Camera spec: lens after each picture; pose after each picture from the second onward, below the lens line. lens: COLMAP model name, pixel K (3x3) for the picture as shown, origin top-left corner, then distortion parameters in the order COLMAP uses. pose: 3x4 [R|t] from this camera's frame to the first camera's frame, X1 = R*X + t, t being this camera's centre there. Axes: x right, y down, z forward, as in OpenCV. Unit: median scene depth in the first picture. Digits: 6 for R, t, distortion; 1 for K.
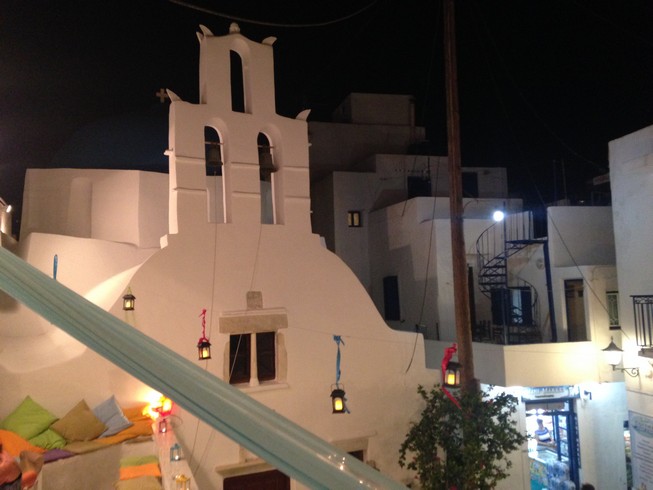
lens RADIAL K [[588.4, 0, 326.5], [0, 588.4, 245.0], [0, 0, 1]] dist [0.193302, -0.264128]
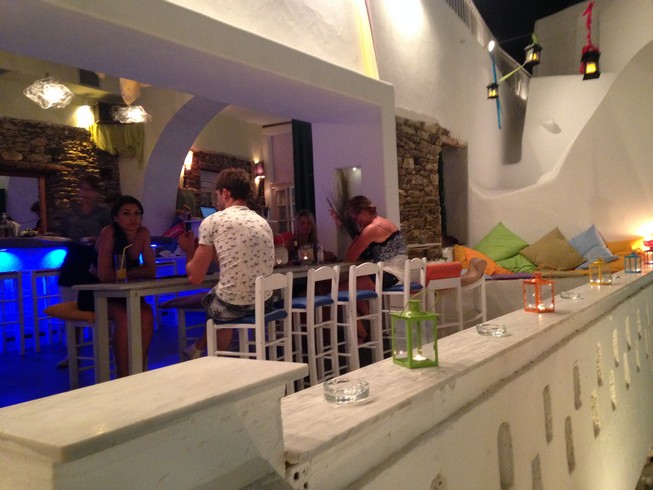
lens RADIAL K [[588.4, 0, 326.5], [0, 588.4, 245.0], [0, 0, 1]] dist [0.193302, -0.264128]
pose [[0.600628, -0.003701, -0.799520, 0.086811], [0.097047, 0.992933, 0.068309, 0.162063], [0.793617, -0.118619, 0.596743, 0.176388]]
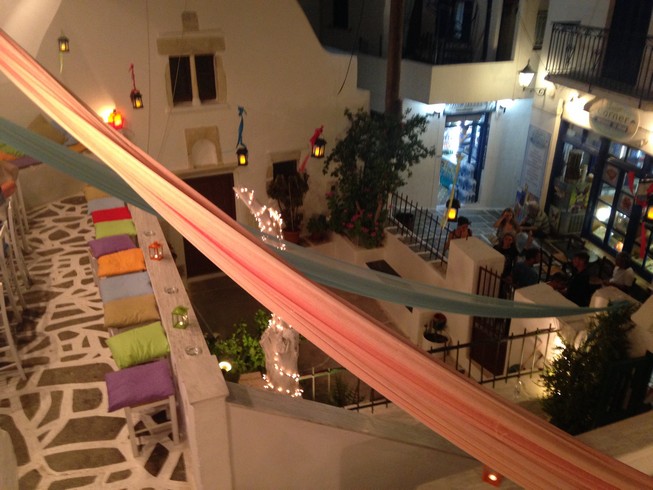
lens RADIAL K [[588.4, 0, 326.5], [0, 588.4, 245.0], [0, 0, 1]] dist [0.193302, -0.264128]
pose [[0.997785, 0.012203, 0.065394, 0.049075], [-0.042766, 0.870649, 0.490042, -0.091394], [-0.050955, -0.491754, 0.869242, -0.106460]]
